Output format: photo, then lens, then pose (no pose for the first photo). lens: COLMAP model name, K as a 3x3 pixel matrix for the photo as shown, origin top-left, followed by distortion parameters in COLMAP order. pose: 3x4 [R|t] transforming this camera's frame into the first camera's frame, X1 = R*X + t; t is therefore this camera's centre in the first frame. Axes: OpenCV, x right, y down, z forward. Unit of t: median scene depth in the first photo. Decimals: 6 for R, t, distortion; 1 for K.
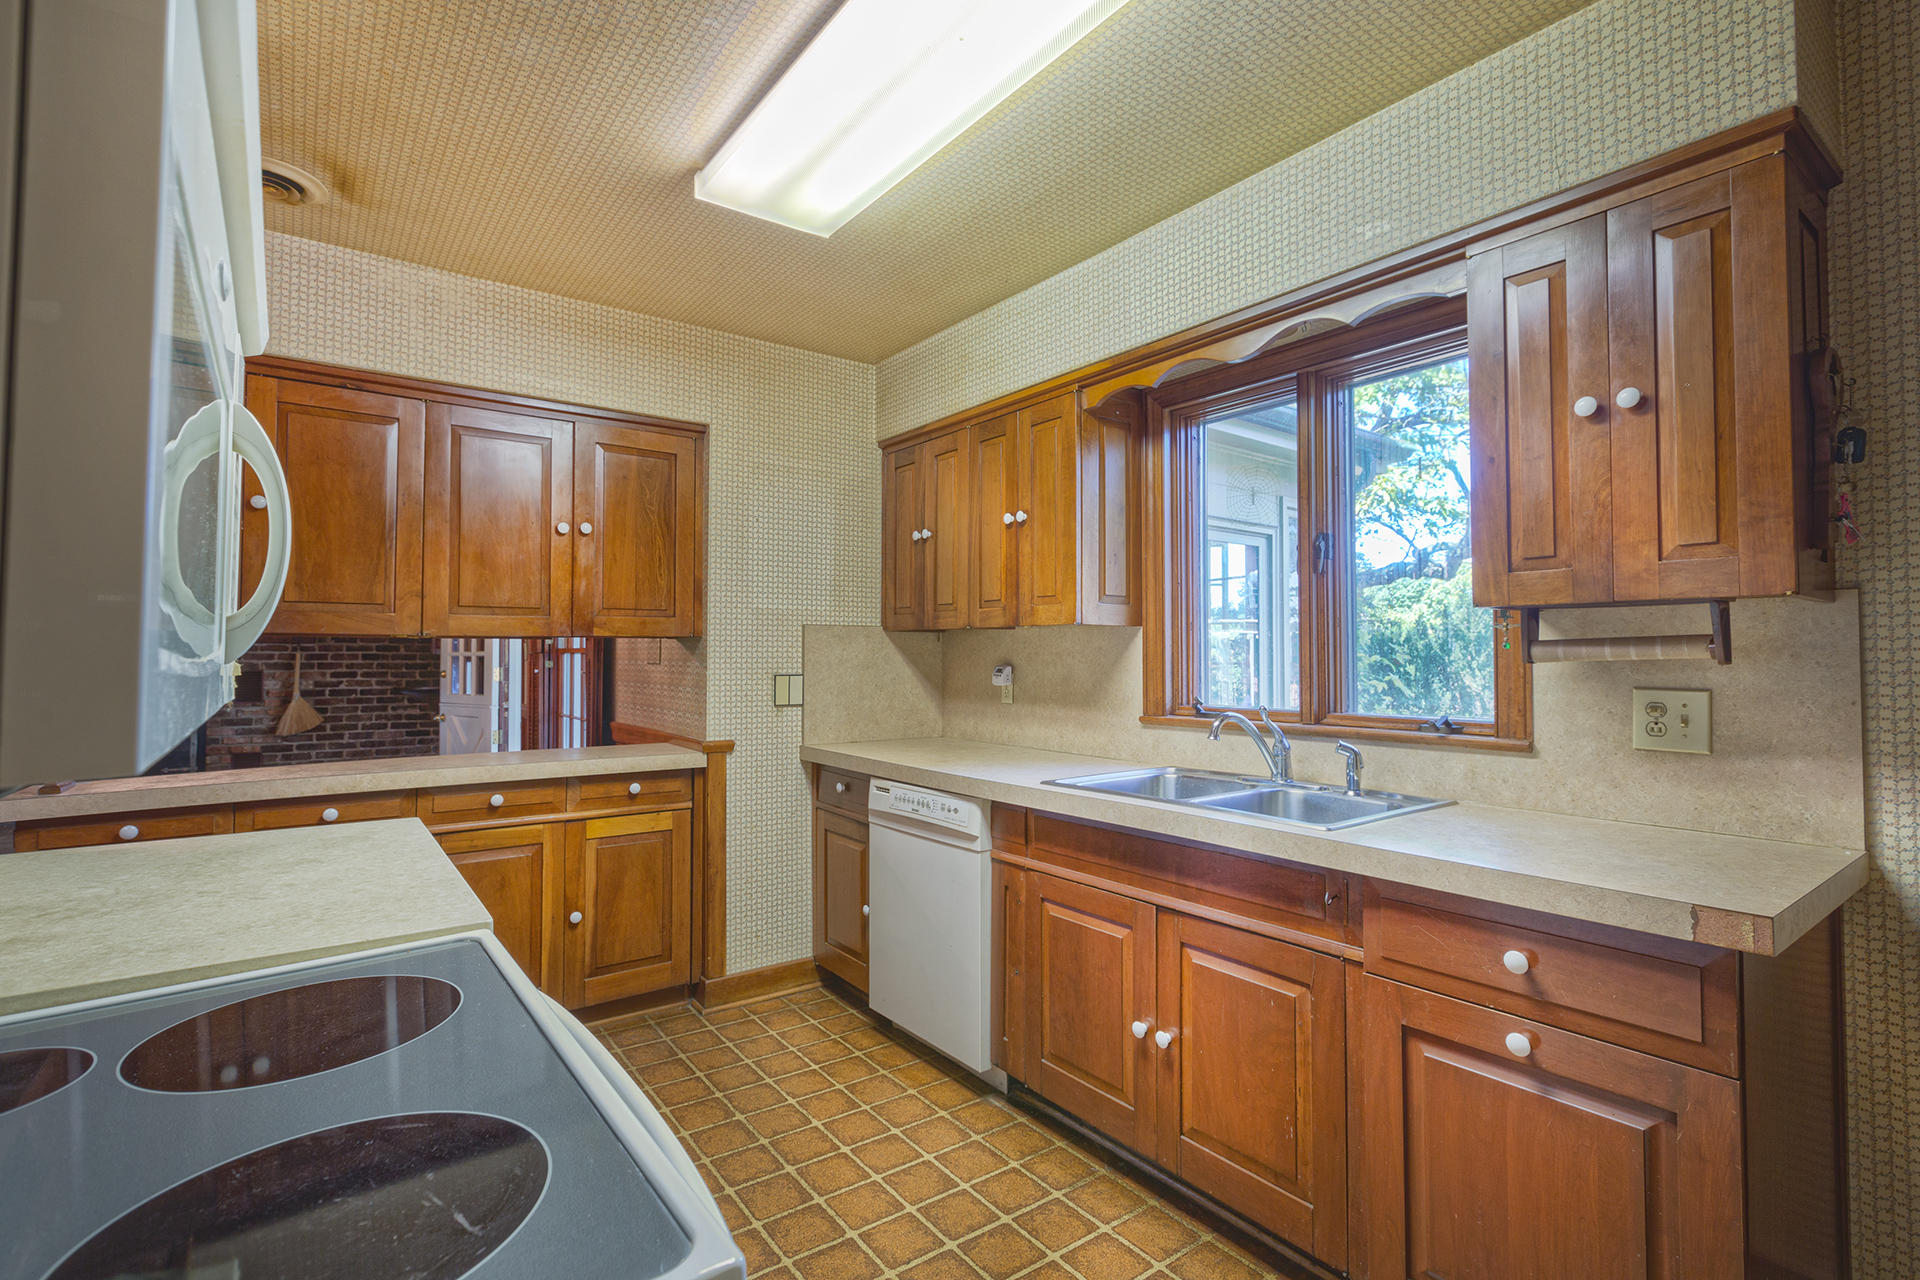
lens RADIAL K [[894.6, 0, 960.0], [0, 894.6, 640.0], [0, 0, 1]] dist [-0.001457, 0.000393]
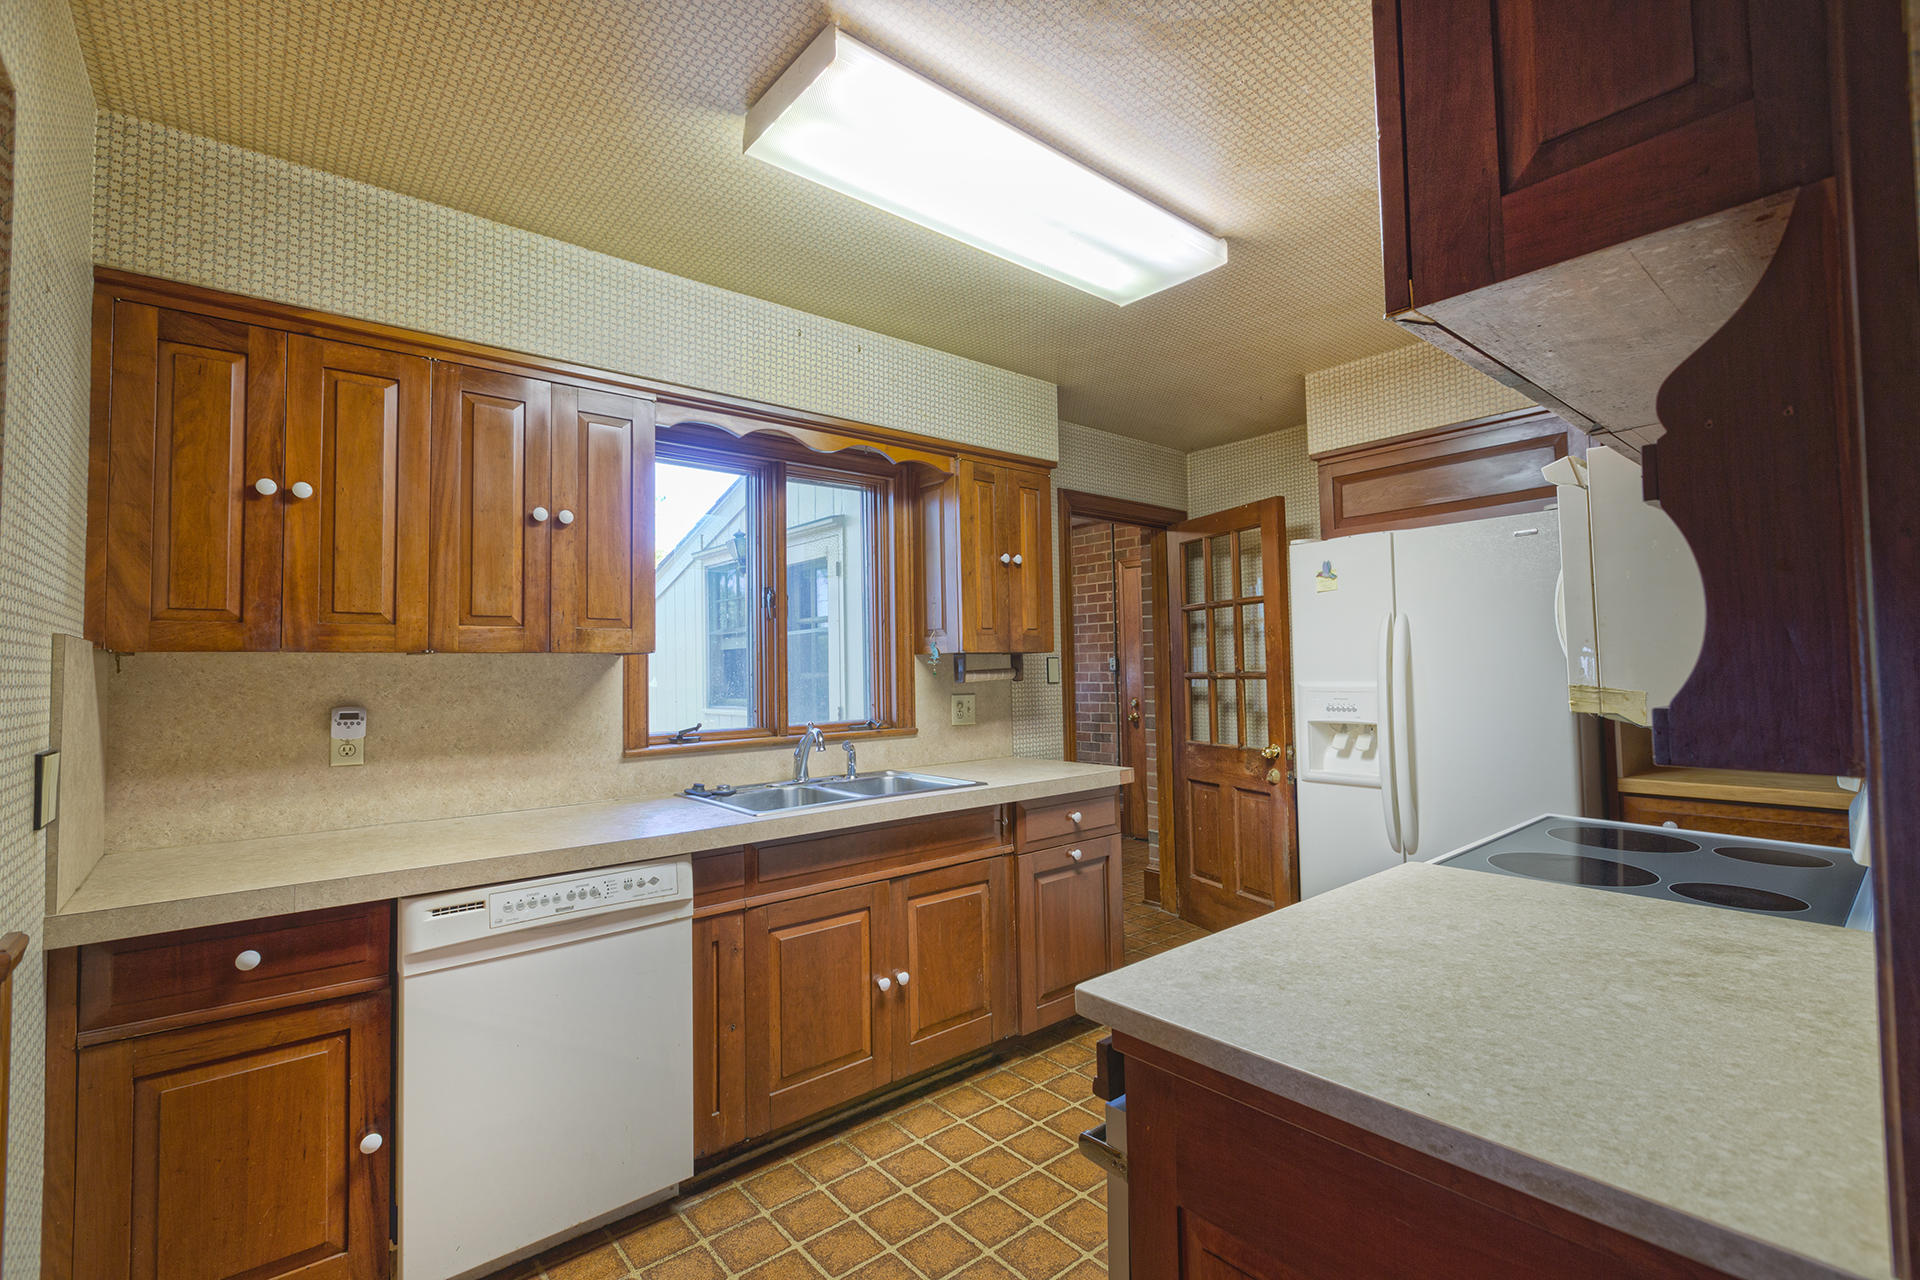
lens RADIAL K [[850.1, 0, 960.0], [0, 850.1, 640.0], [0, 0, 1]] dist [0.001525, 0.001072]
pose [[-0.060537, 0.036204, 0.997509, -0.832678], [-0.000429, 0.999341, -0.036297, 0.000884], [-0.998166, -0.002625, -0.060481, 0.804903]]
